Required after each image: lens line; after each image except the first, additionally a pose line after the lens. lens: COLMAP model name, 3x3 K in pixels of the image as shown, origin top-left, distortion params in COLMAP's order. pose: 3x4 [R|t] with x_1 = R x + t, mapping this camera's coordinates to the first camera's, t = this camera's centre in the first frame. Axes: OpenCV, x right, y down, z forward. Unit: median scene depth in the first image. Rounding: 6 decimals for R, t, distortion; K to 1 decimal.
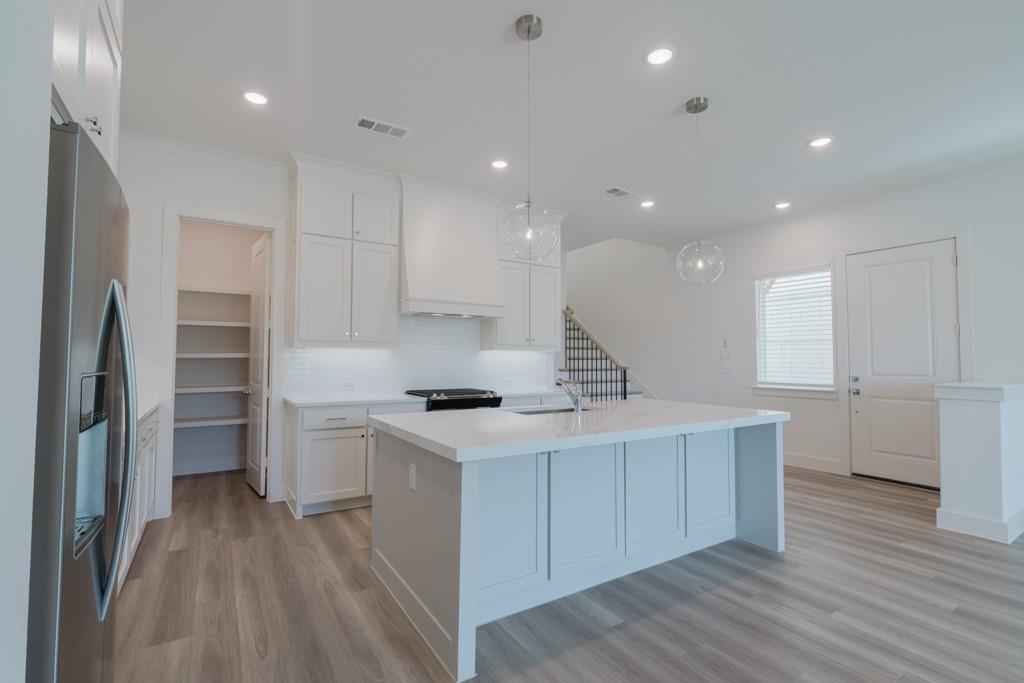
lens RADIAL K [[466.8, 0, 510.2], [0, 466.8, 343.9], [0, 0, 1]] dist [-0.001524, -0.000237]
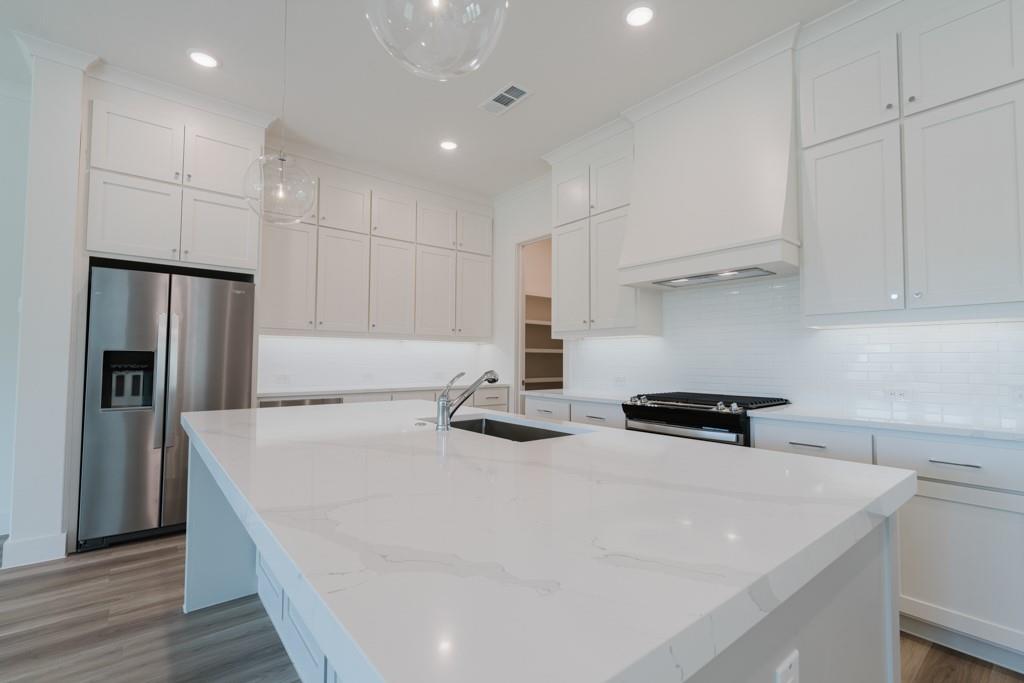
lens RADIAL K [[466.8, 0, 511.7], [0, 466.8, 341.0], [0, 0, 1]] dist [-0.001524, -0.000237]
pose [[0.117496, -0.037992, -0.992346, 0.577471], [0.037499, 0.998725, -0.033796, 0.039982], [0.992365, -0.033241, 0.118771, 0.800934]]
